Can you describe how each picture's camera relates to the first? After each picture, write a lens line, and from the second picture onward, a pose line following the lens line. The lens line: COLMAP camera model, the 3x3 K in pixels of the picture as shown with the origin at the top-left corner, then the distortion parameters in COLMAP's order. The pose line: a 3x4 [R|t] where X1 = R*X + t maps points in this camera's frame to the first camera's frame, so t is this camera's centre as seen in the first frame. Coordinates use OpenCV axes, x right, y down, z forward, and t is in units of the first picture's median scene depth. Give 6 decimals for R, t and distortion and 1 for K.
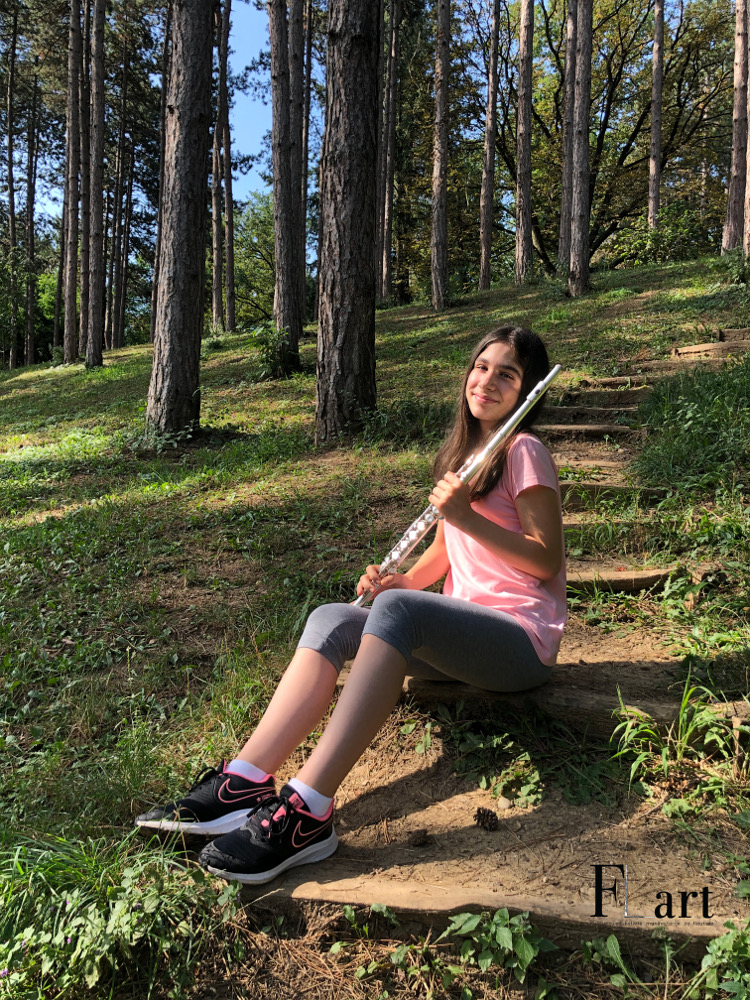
lens RADIAL K [[829.4, 0, 379.5], [0, 829.4, 497.3], [0, 0, 1]] dist [0.025780, -0.017021]
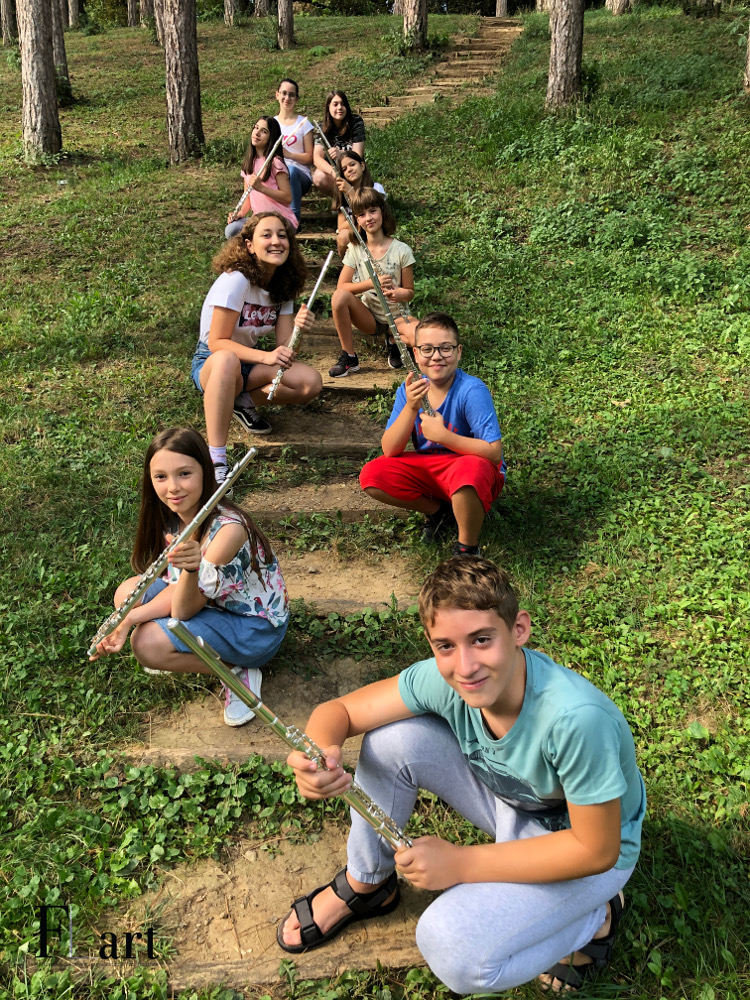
lens RADIAL K [[829.4, 0, 386.5], [0, 829.4, 487.0], [0, 0, 1]] dist [0.025780, -0.017021]
pose [[0.930910, -0.104054, 0.350112, -0.267105], [0.000035, 0.958587, 0.284801, 0.069601], [-0.365248, -0.265112, 0.892362, -0.734005]]
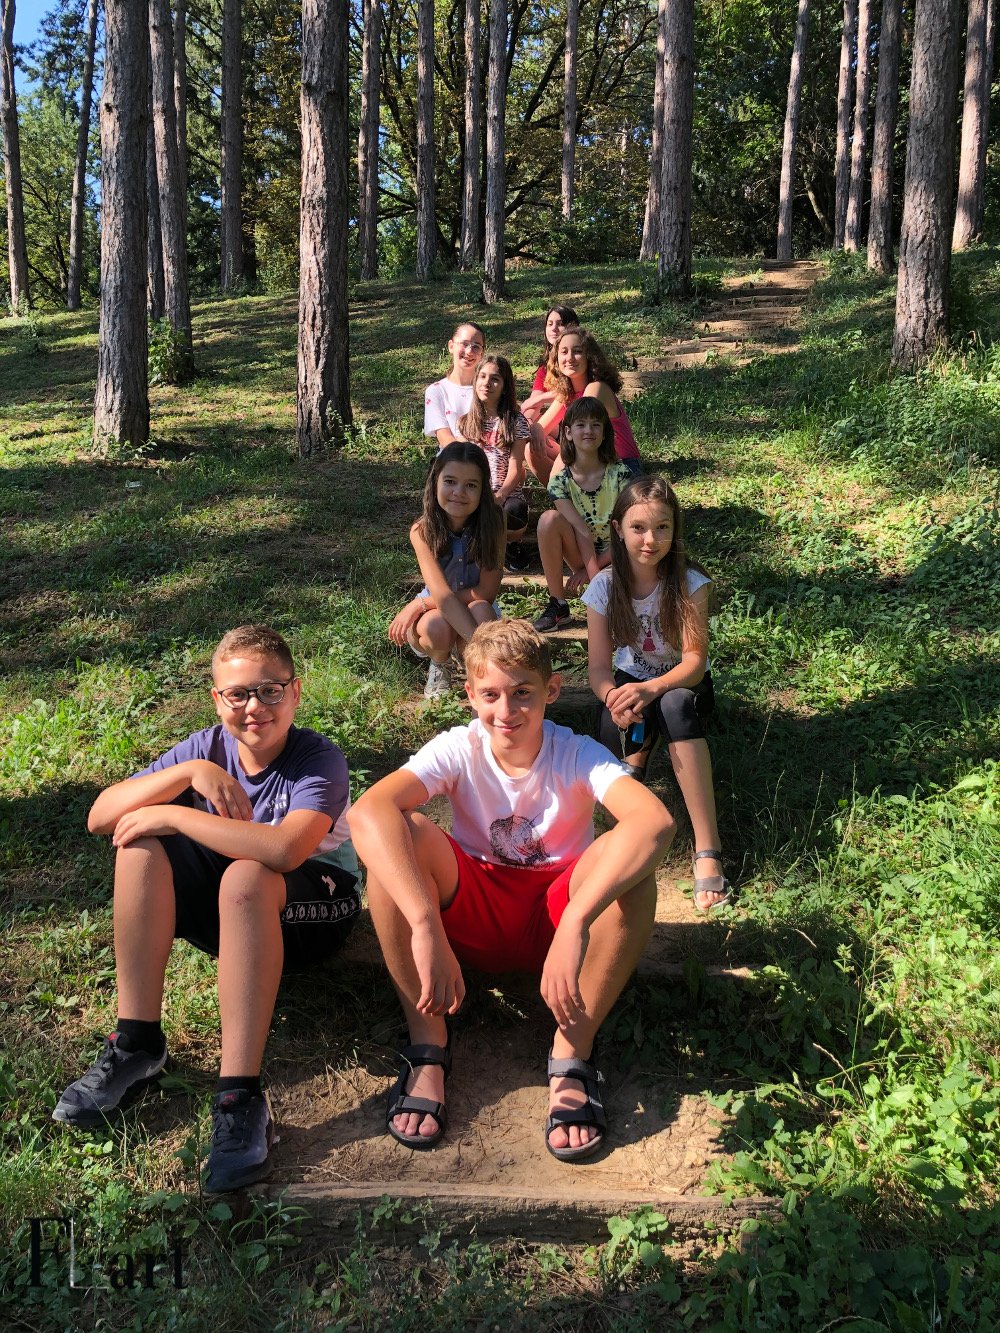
lens RADIAL K [[1105.5, 0, 508.1], [0, 1105.5, 653.8], [0, 0, 1]] dist [0.025780, -0.017021]
pose [[0.964156, -0.028895, 0.263757, -0.162630], [0.002246, 0.994906, 0.100784, 0.040653], [-0.265325, -0.096579, 0.959310, -0.439041]]
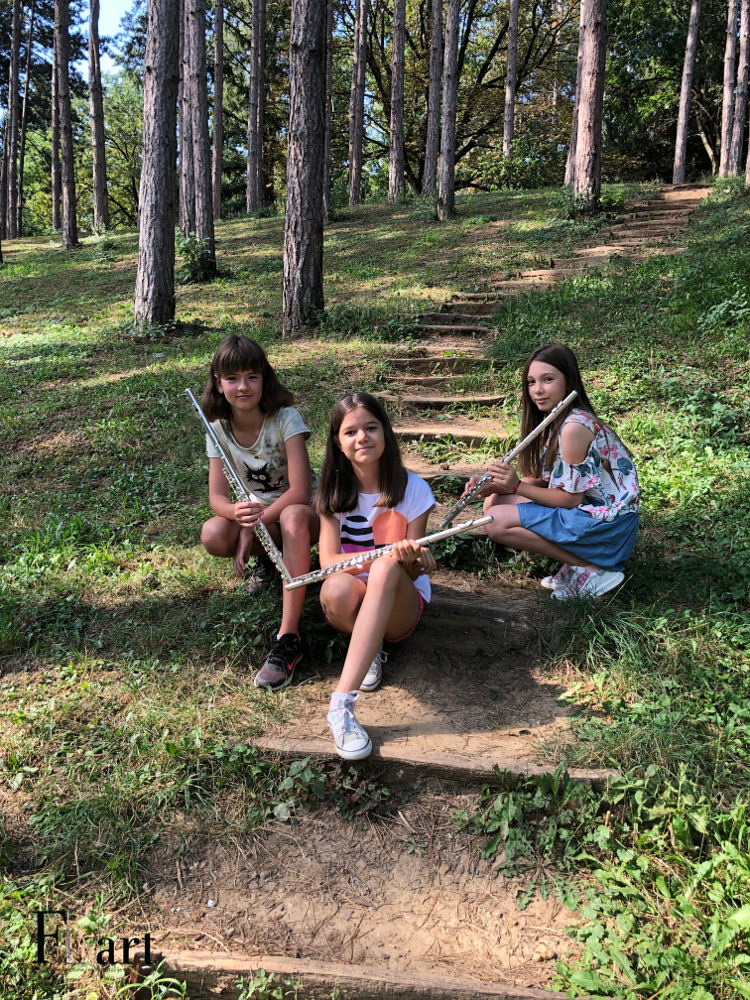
lens RADIAL K [[829.4, 0, 375.0], [0, 829.4, 494.5], [0, 0, 1]] dist [0.025780, -0.017021]
pose [[0.985883, -0.008175, 0.167238, -0.127798], [-0.009995, 0.994153, 0.107519, 0.045590], [-0.167139, -0.107673, 0.980036, -0.396174]]
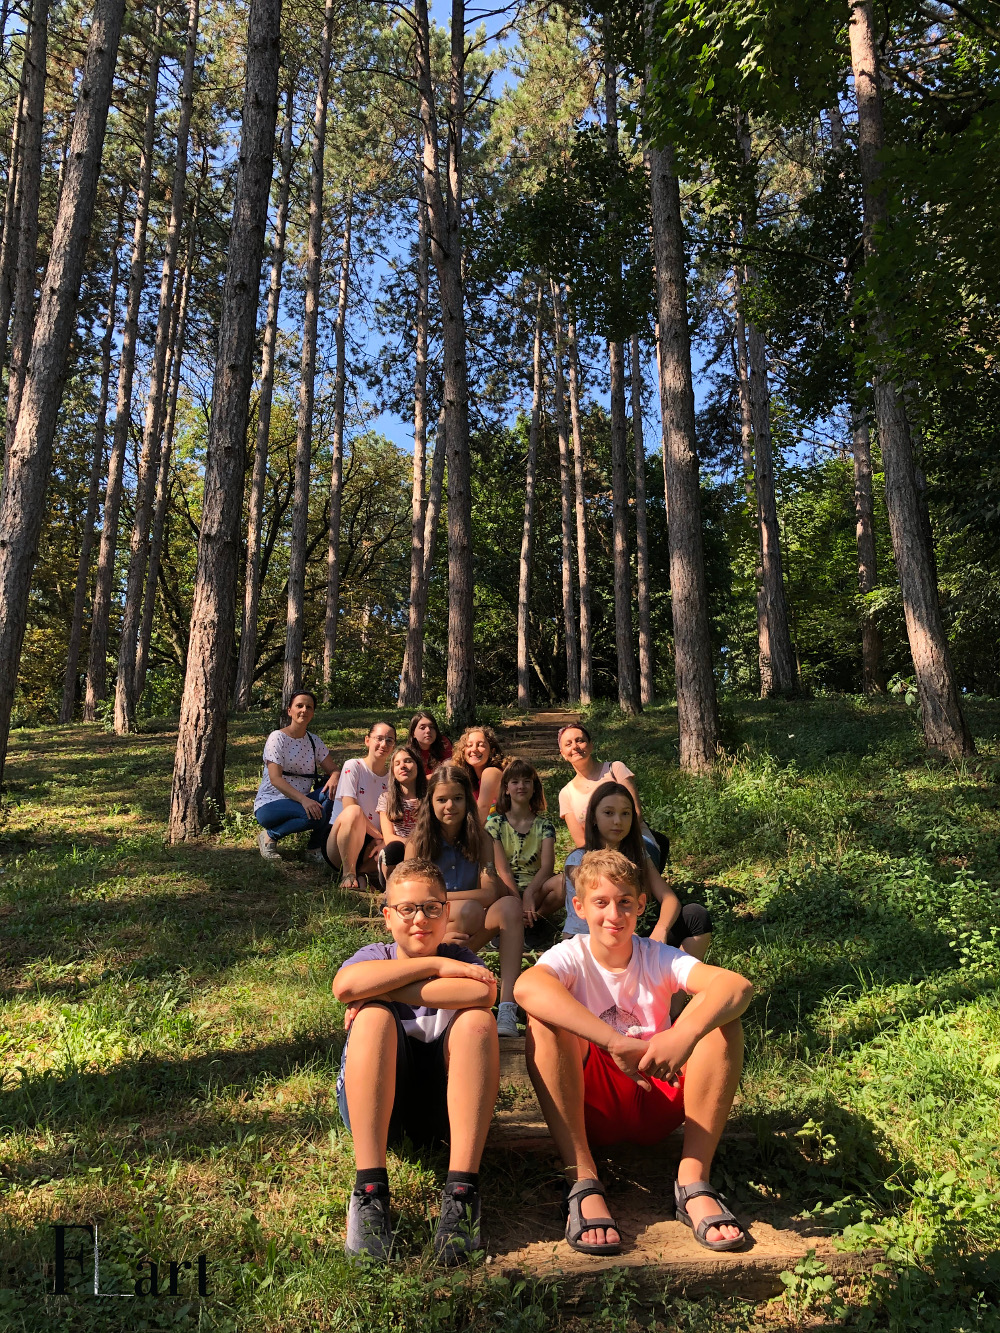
lens RADIAL K [[1105.5, 0, 505.4], [0, 1105.5, 643.3], [0, 0, 1]] dist [0.025780, -0.017021]
pose [[0.873301, 0.124373, 0.471038, -0.347999], [0.027897, 0.952511, -0.303223, 0.124969], [-0.486381, 0.277946, 0.828359, -0.506658]]
